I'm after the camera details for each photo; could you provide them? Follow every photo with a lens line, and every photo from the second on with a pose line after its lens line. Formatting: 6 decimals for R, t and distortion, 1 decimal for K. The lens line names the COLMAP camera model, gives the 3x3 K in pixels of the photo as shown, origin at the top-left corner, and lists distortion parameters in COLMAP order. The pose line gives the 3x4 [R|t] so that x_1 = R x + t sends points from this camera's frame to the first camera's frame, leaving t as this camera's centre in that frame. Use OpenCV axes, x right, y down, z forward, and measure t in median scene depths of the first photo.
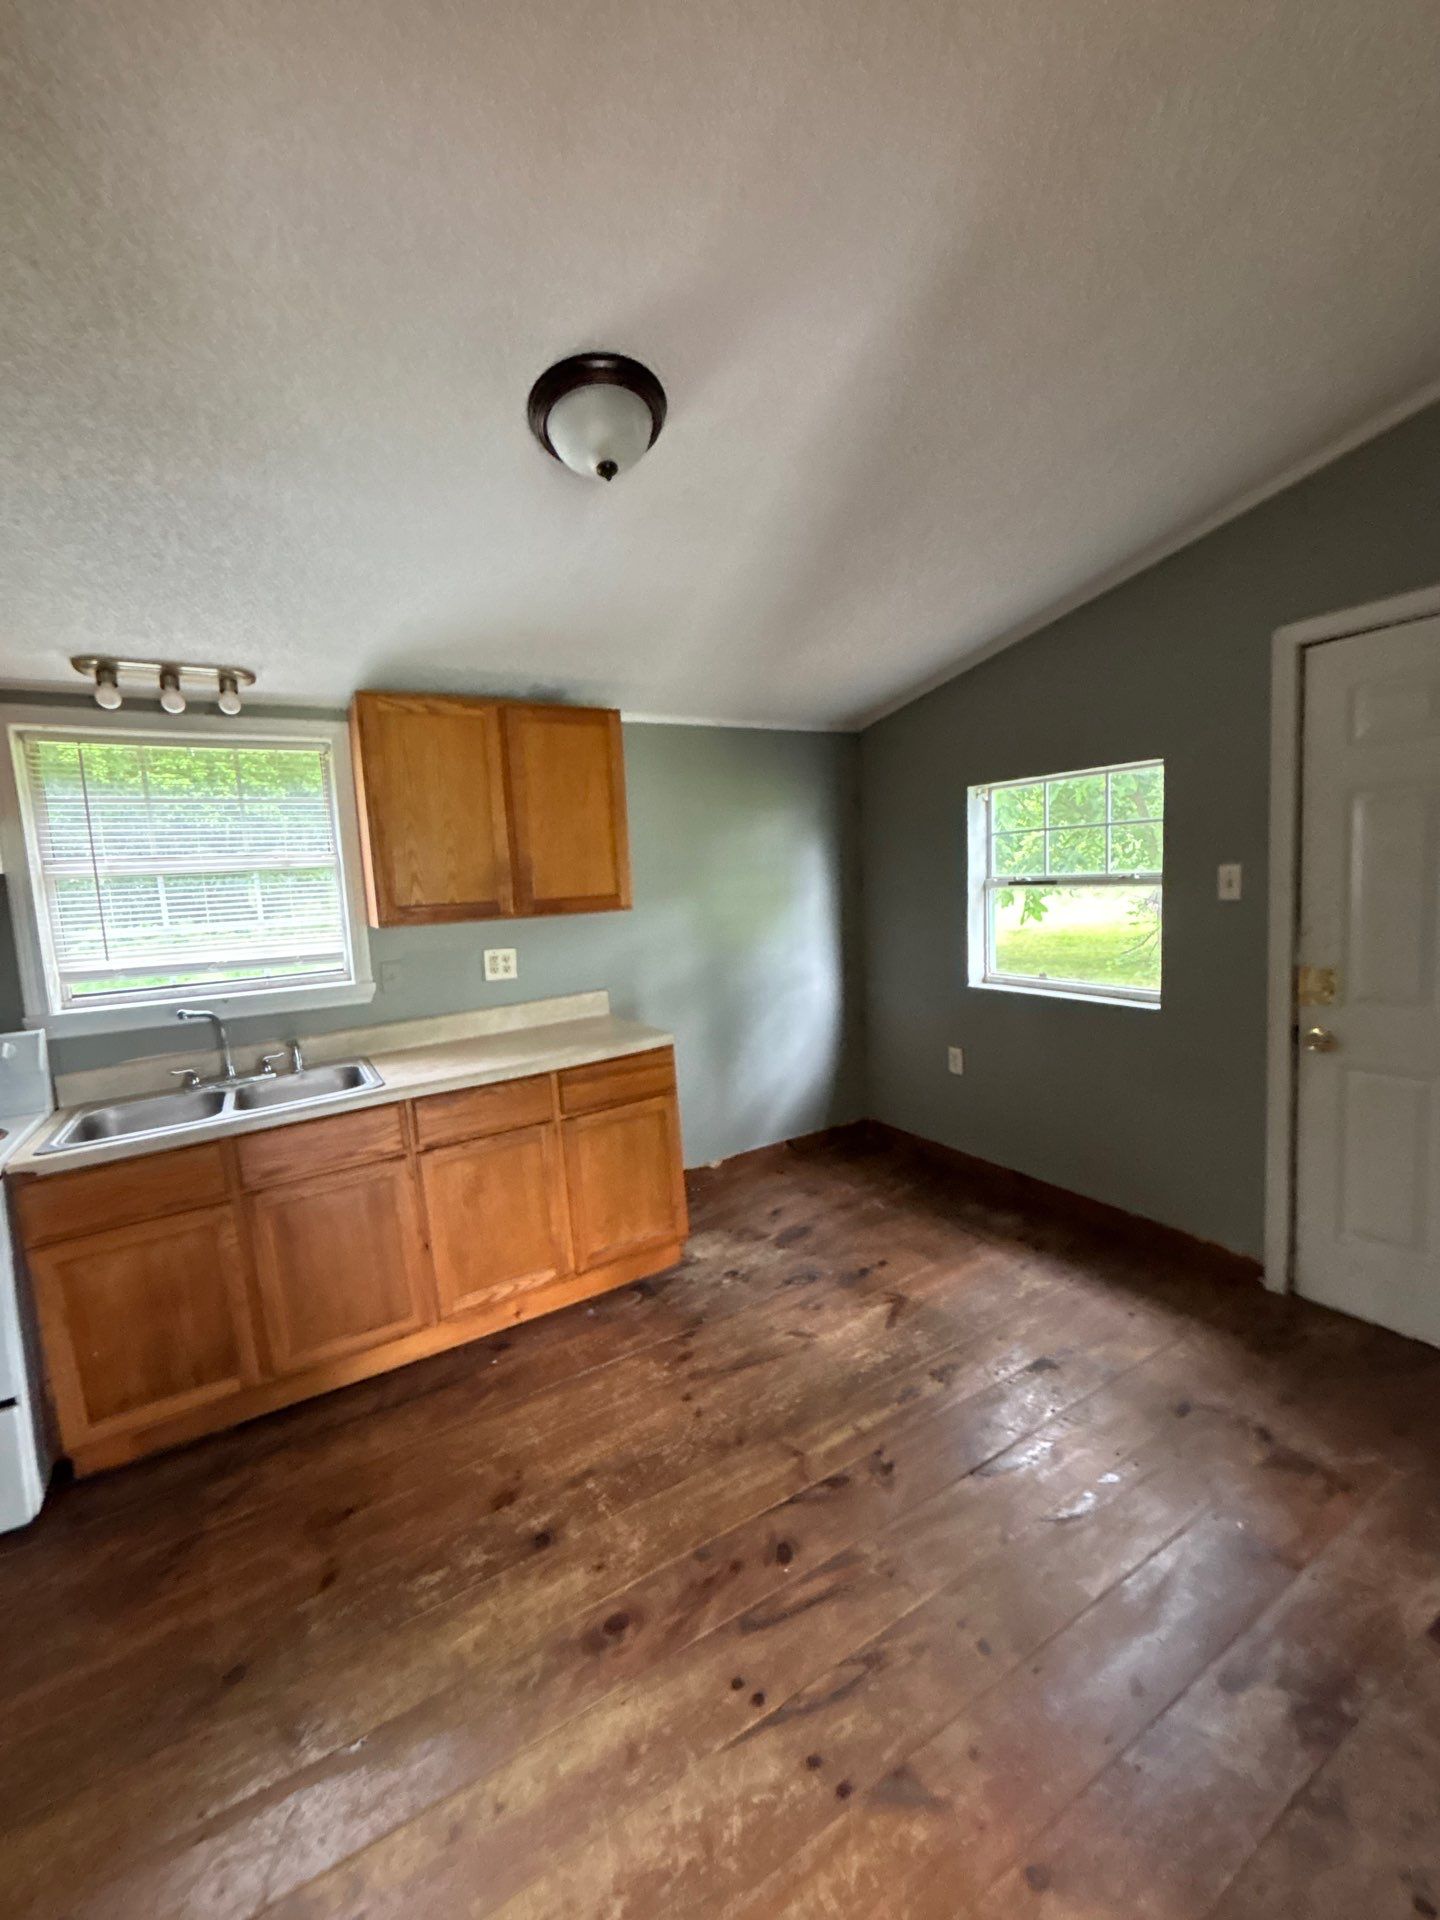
lens RADIAL K [[768.1, 0, 722.4], [0, 768.1, 965.5], [0, 0, 1]] dist [-0.001158, 0.000468]
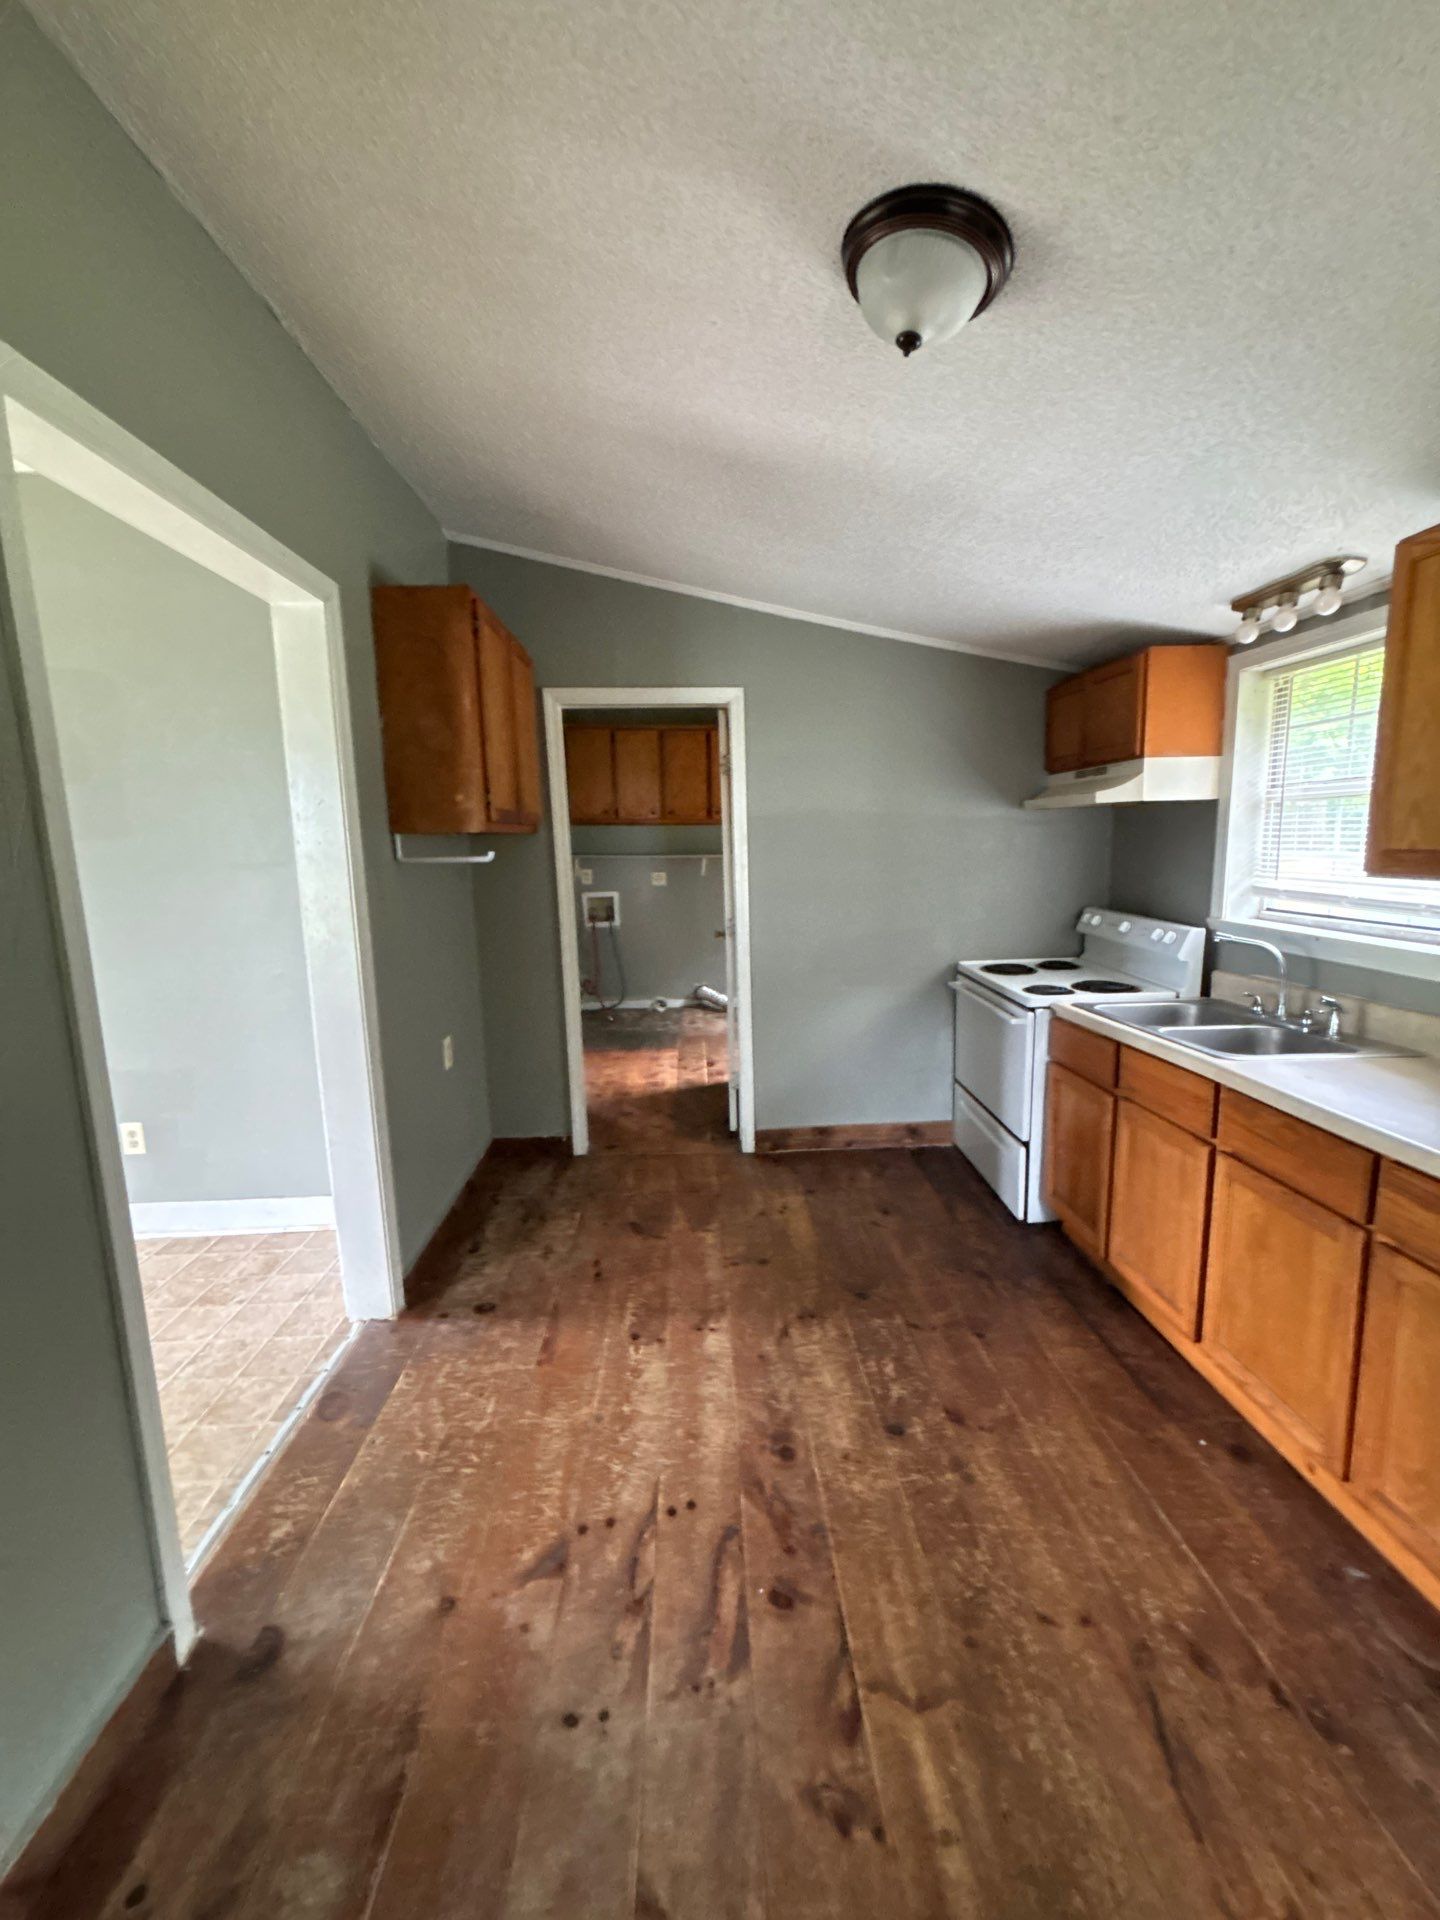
lens RADIAL K [[768.1, 0, 723.3], [0, 768.1, 954.3], [0, 0, 1]] dist [-0.001158, 0.000468]
pose [[-0.474087, 0.186963, -0.860399, 0.759308], [-0.053135, 0.969339, 0.239913, -0.188449], [0.878873, 0.159457, -0.449617, 1.242989]]
